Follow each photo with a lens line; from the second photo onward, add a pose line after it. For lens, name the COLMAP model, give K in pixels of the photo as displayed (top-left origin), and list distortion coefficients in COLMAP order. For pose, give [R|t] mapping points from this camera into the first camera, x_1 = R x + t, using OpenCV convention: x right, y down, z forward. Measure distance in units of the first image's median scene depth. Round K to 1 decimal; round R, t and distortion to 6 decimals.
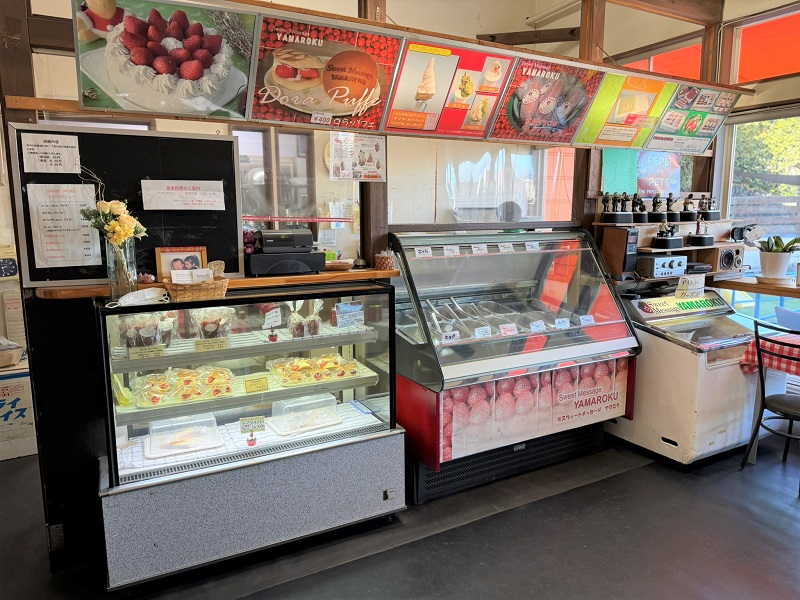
lens RADIAL K [[552.5, 0, 400.1], [0, 552.5, 298.7], [0, 0, 1]] dist [-0.011726, -0.002784]
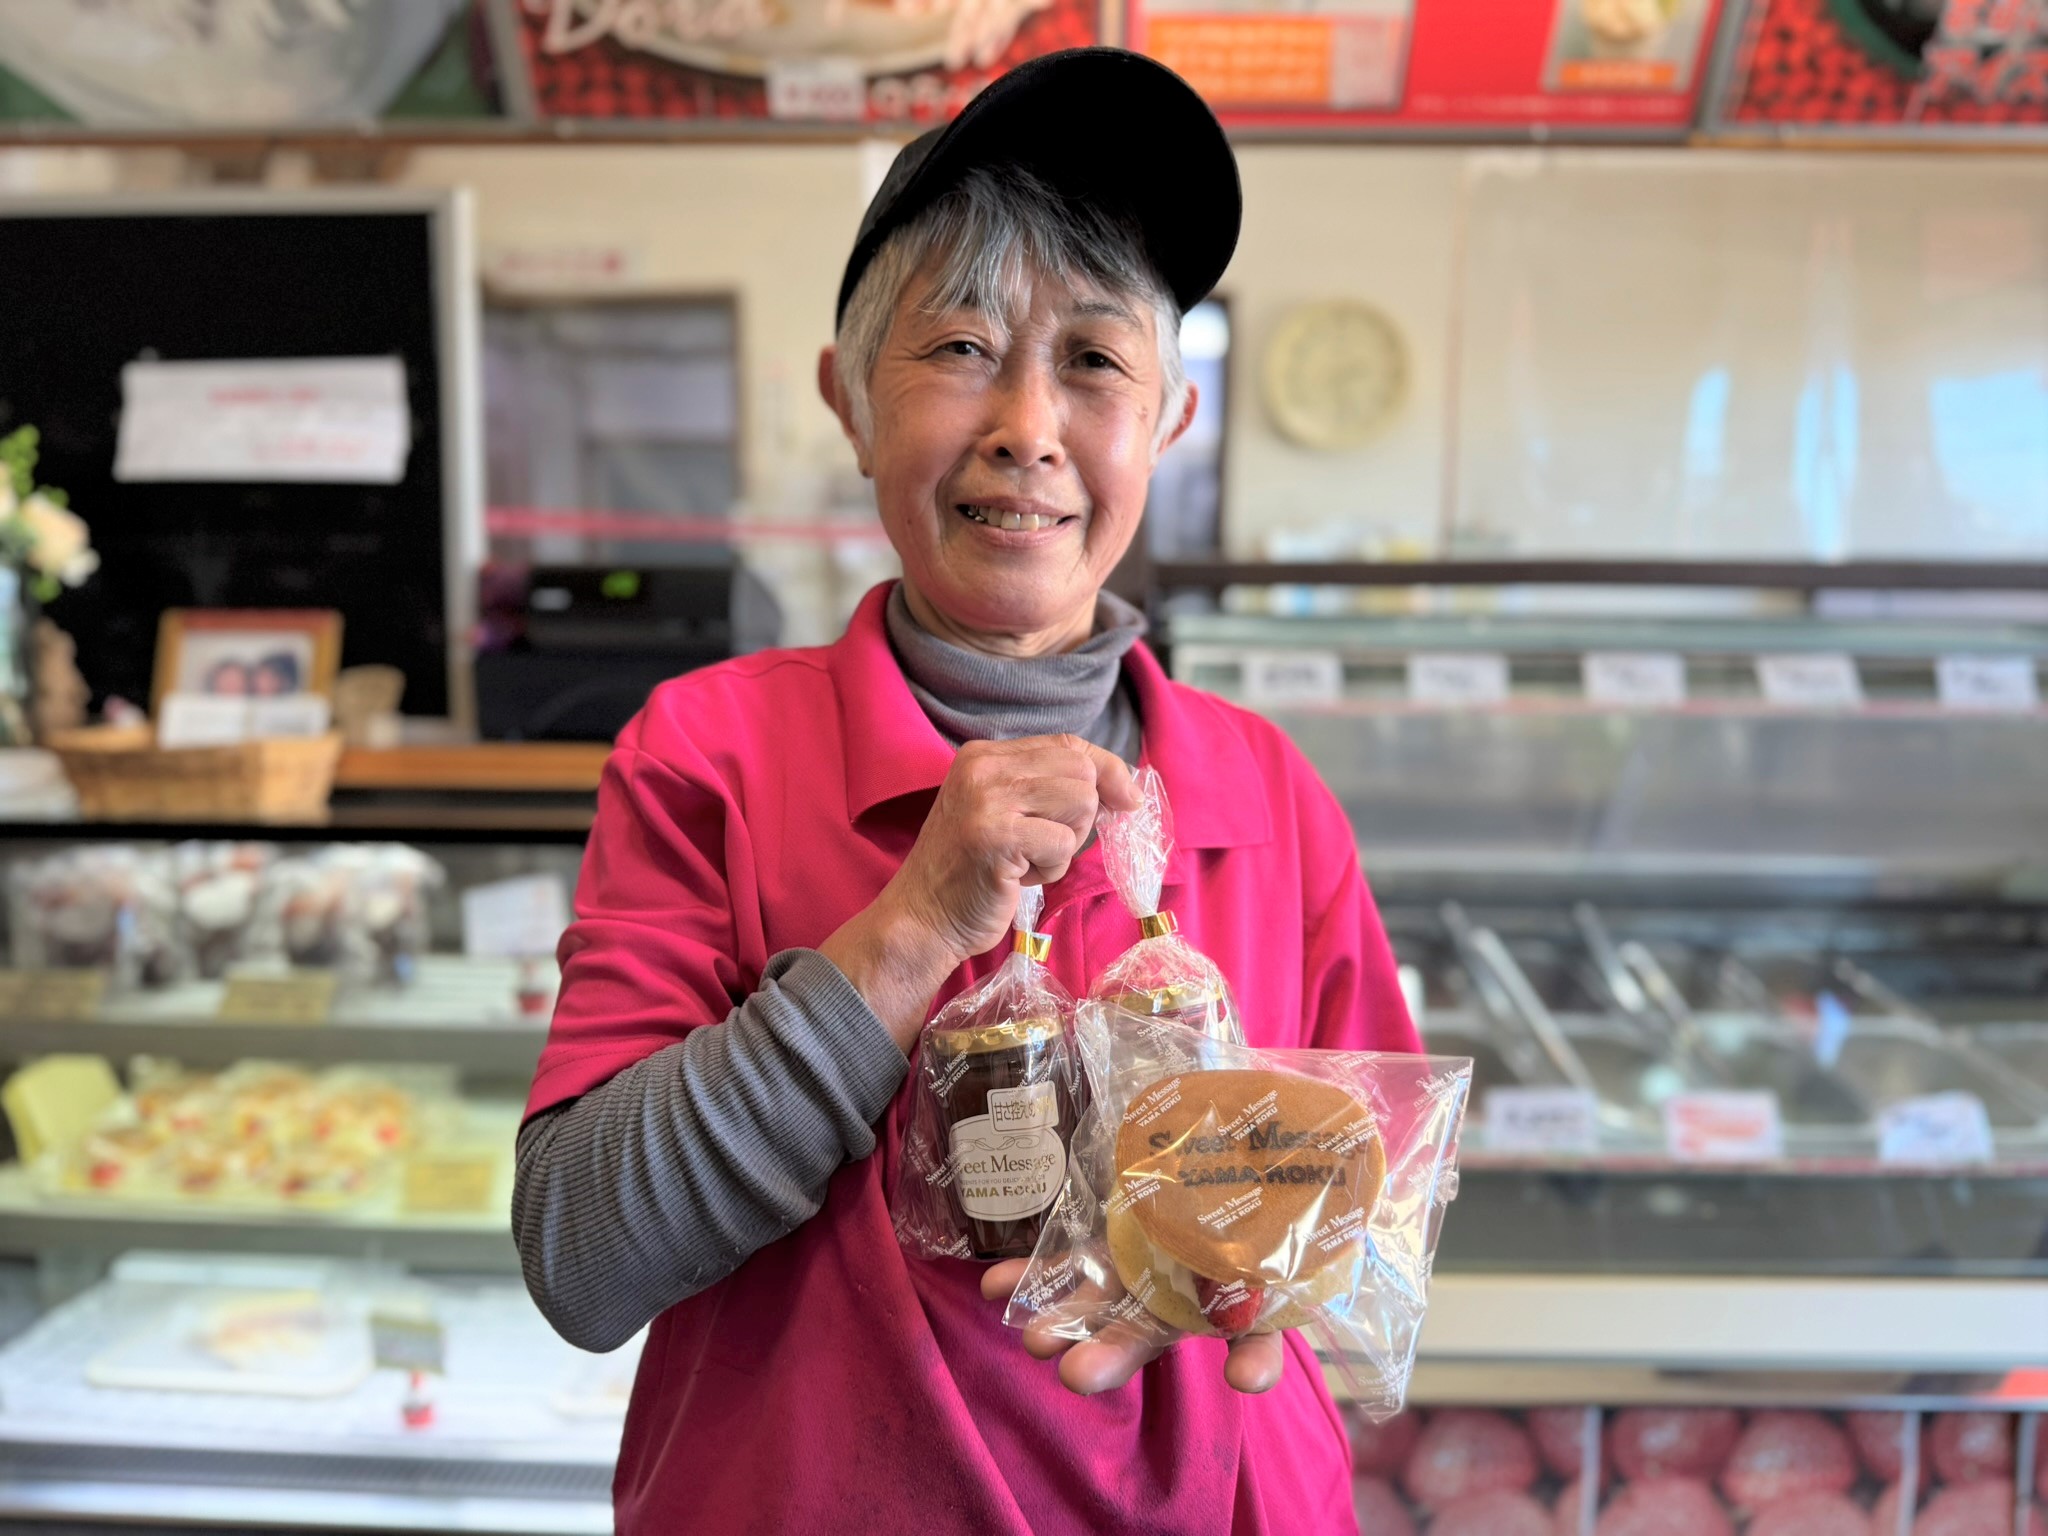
lens RADIAL K [[1414.3, 0, 1025.4], [0, 1414.3, 766.0], [0, 0, 1]] dist [-0.011726, -0.002784]
pose [[0.866715, 0.053901, -0.495883, 0.261017], [-0.087832, 0.995103, -0.045349, -0.021376], [0.491010, 0.082859, 0.867205, 0.571126]]
